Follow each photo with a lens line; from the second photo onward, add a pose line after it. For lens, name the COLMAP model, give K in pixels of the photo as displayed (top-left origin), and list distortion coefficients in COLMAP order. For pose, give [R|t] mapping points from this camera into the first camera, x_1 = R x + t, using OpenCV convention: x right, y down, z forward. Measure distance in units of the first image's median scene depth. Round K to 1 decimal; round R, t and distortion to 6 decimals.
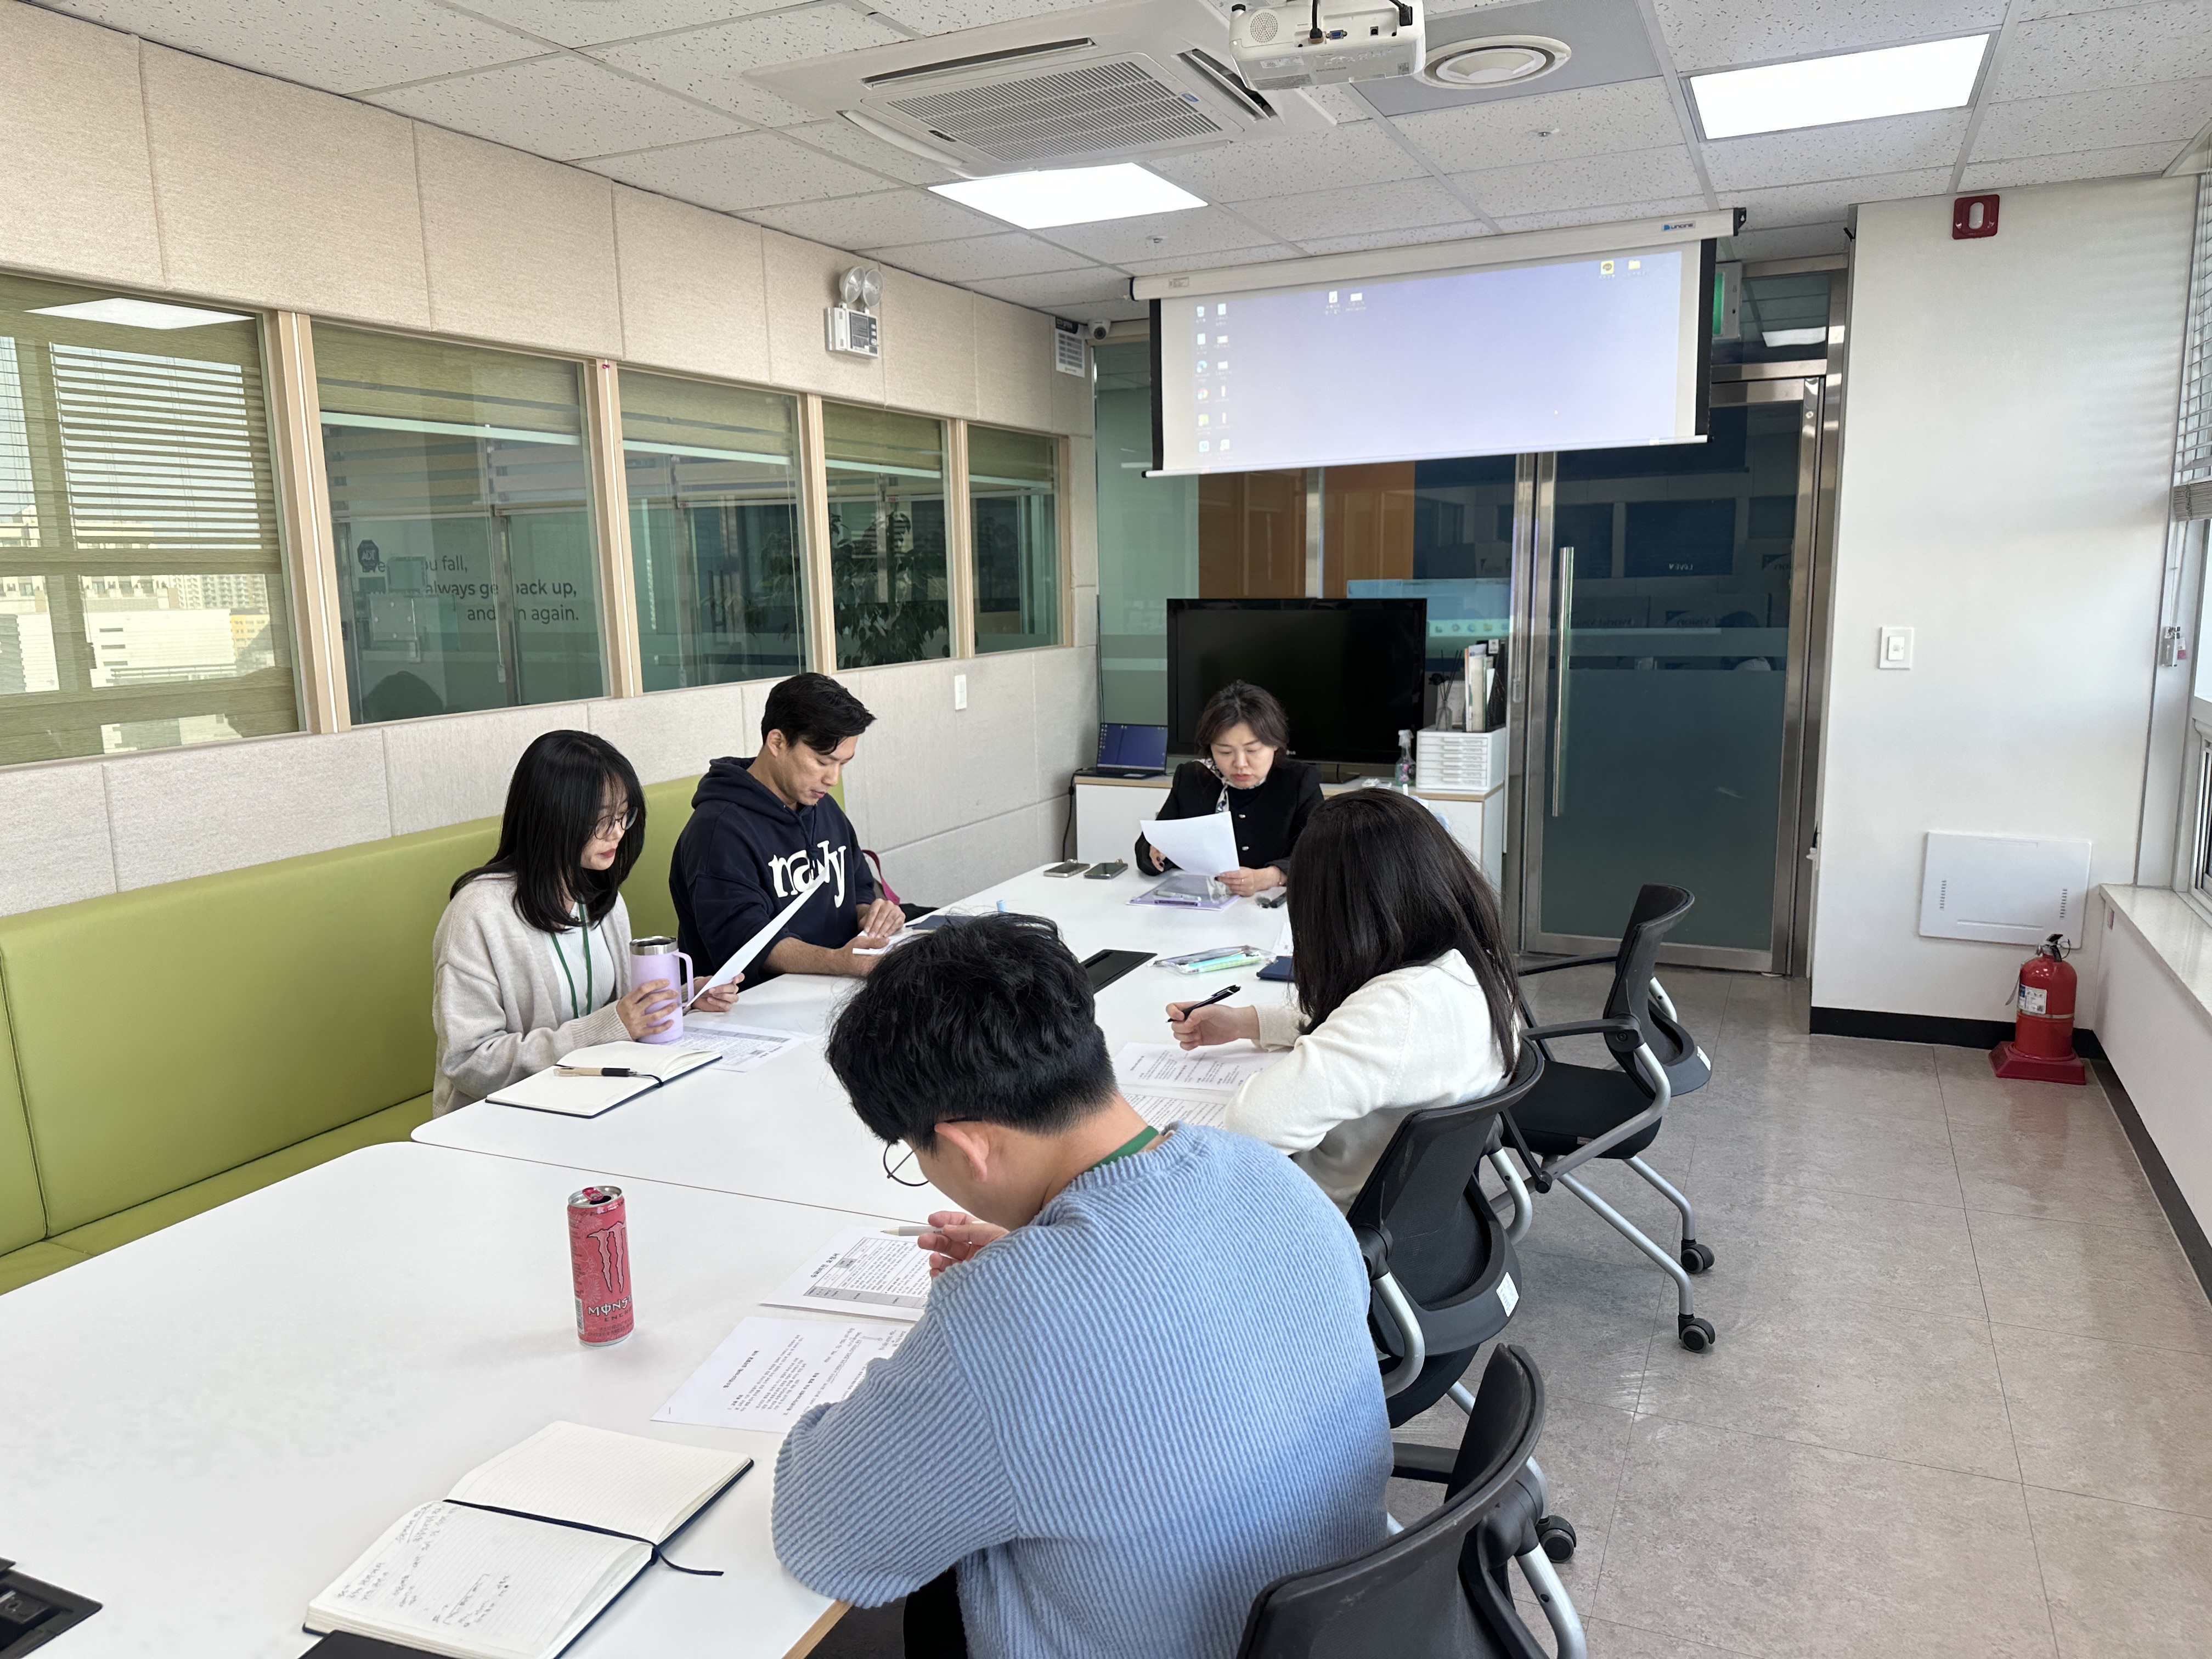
lens RADIAL K [[1549.0, 0, 1102.8], [0, 1549.0, 848.2], [0, 0, 1]] dist [0.046455, -0.006583]
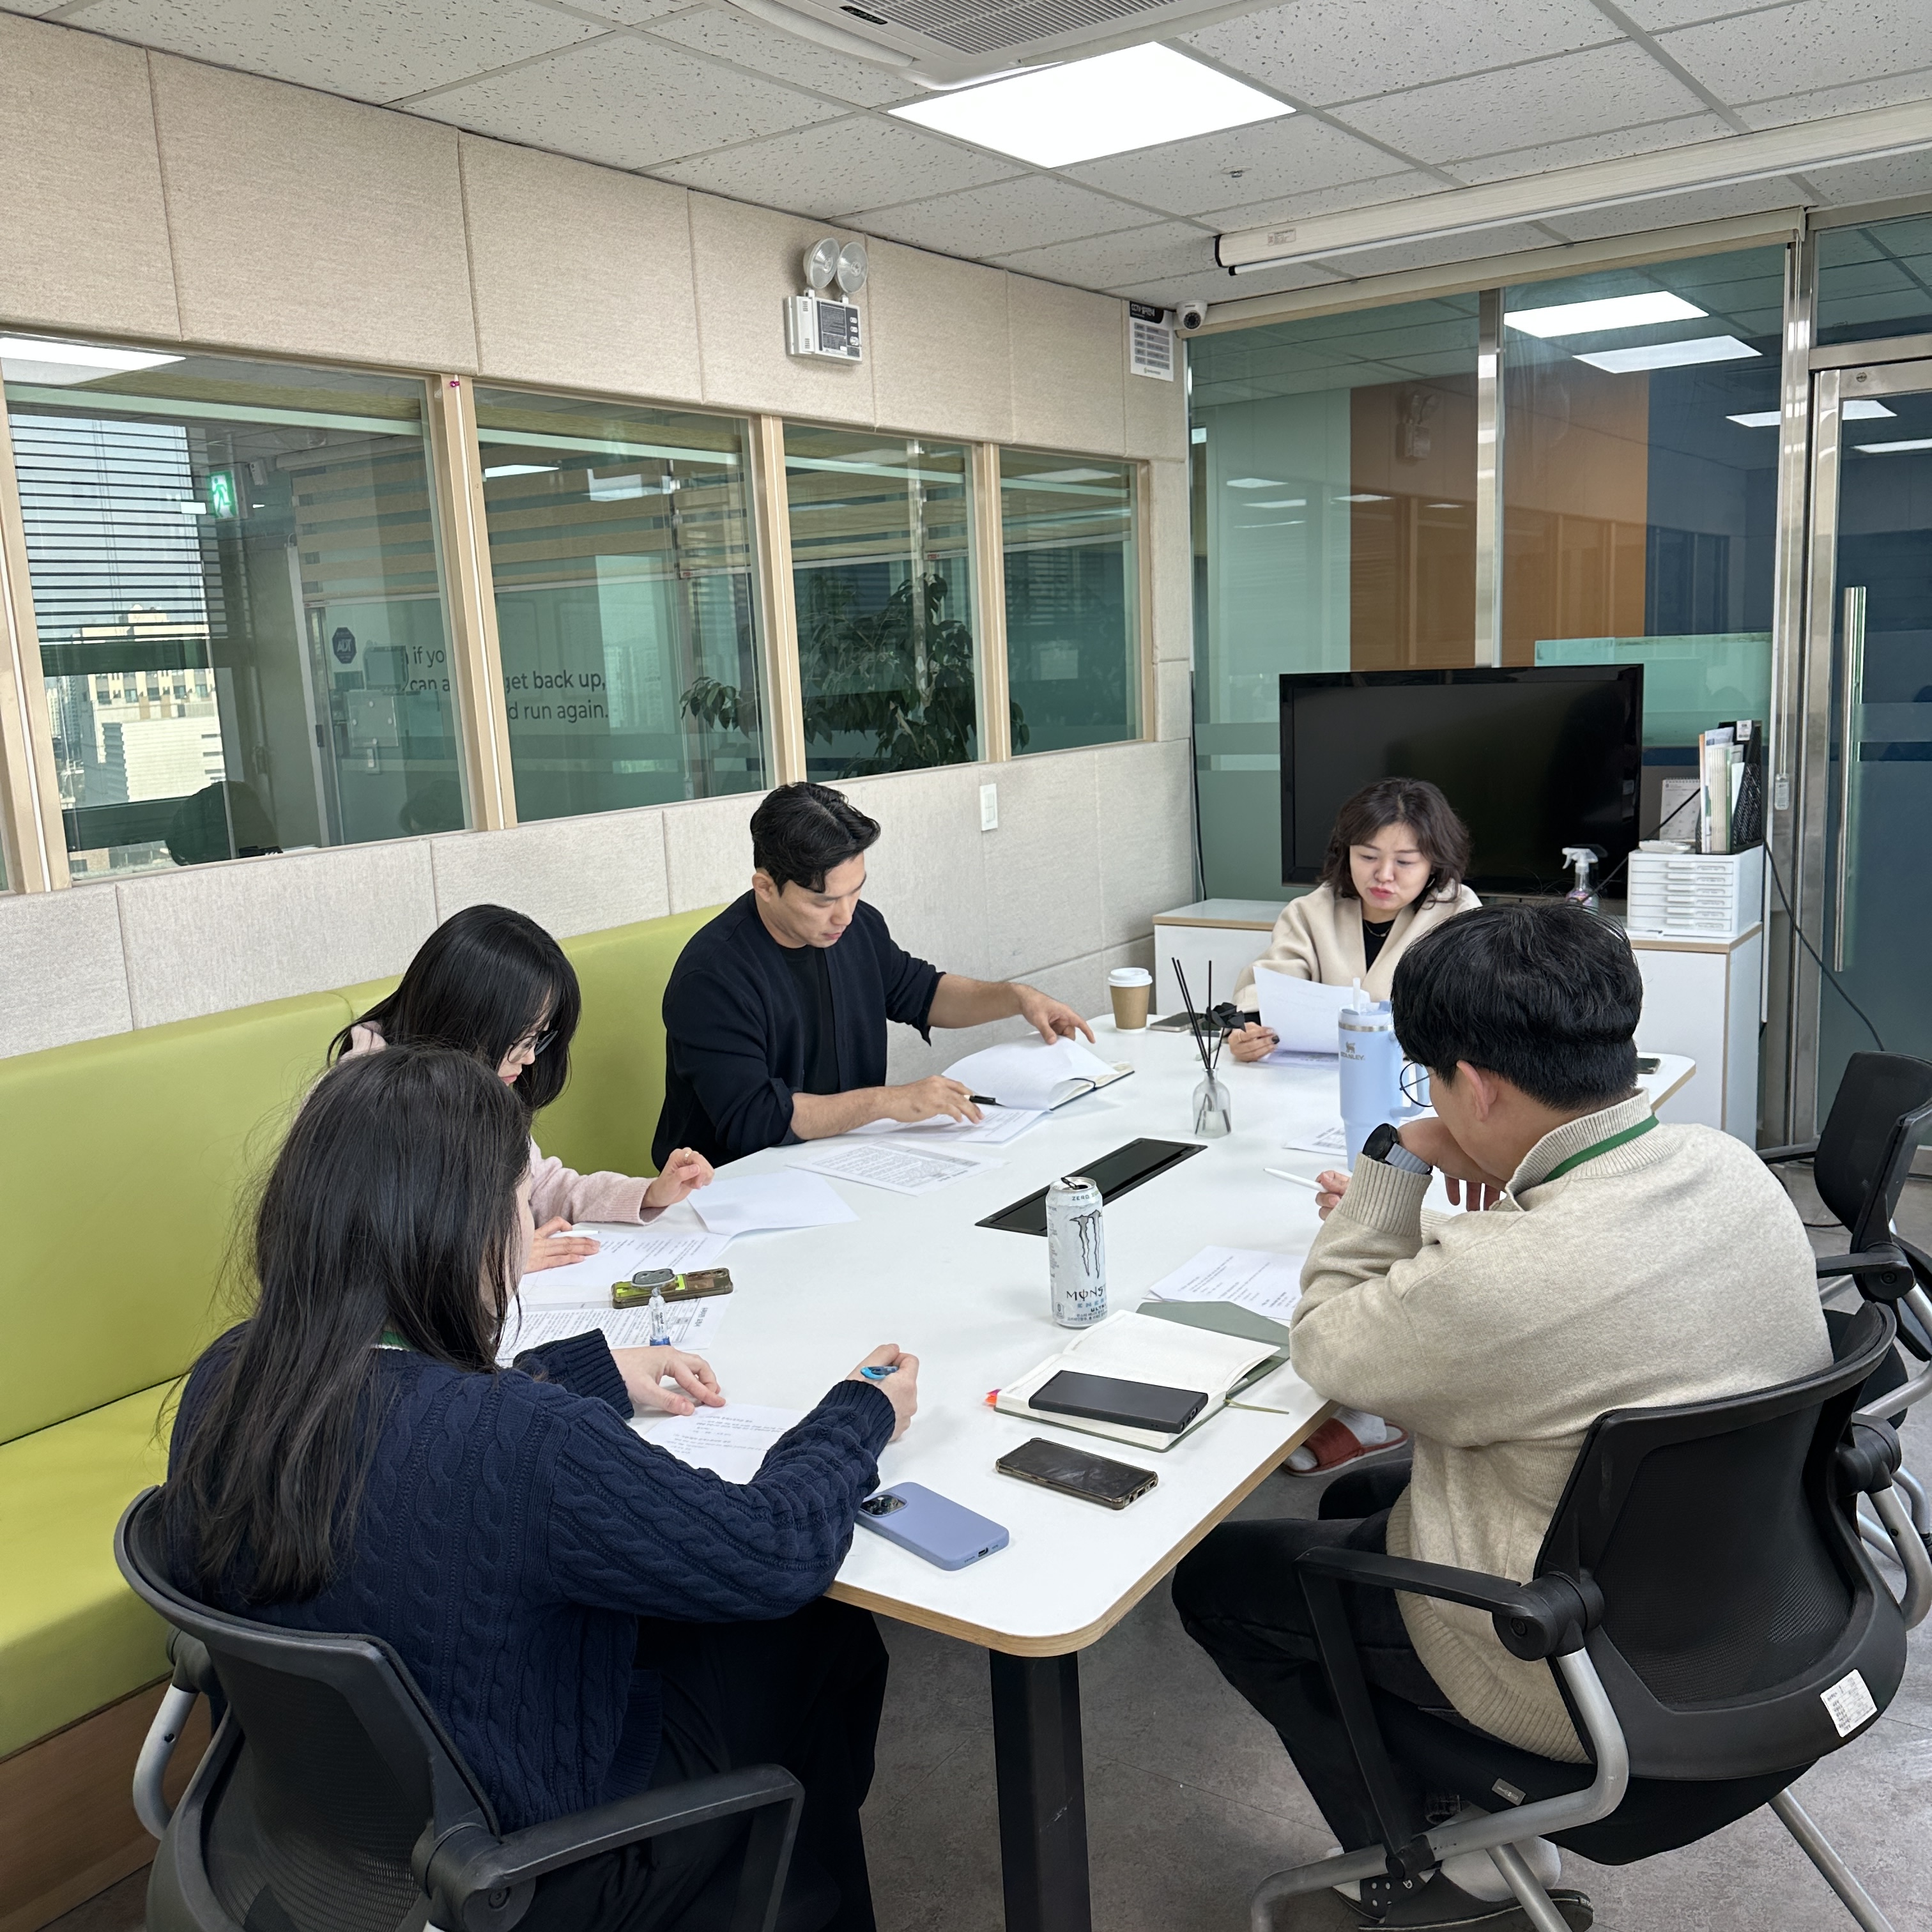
lens RADIAL K [[1826.8, 0, 981.2], [0, 1826.8, 976.8], [0, 0, 1]] dist [0.047785, 0.000000]
pose [[0.986024, 0.003100, -0.166572, 0.054597], [-0.002227, 0.999983, 0.005430, -0.024265], [0.166586, -0.004983, 0.986014, 0.131959]]
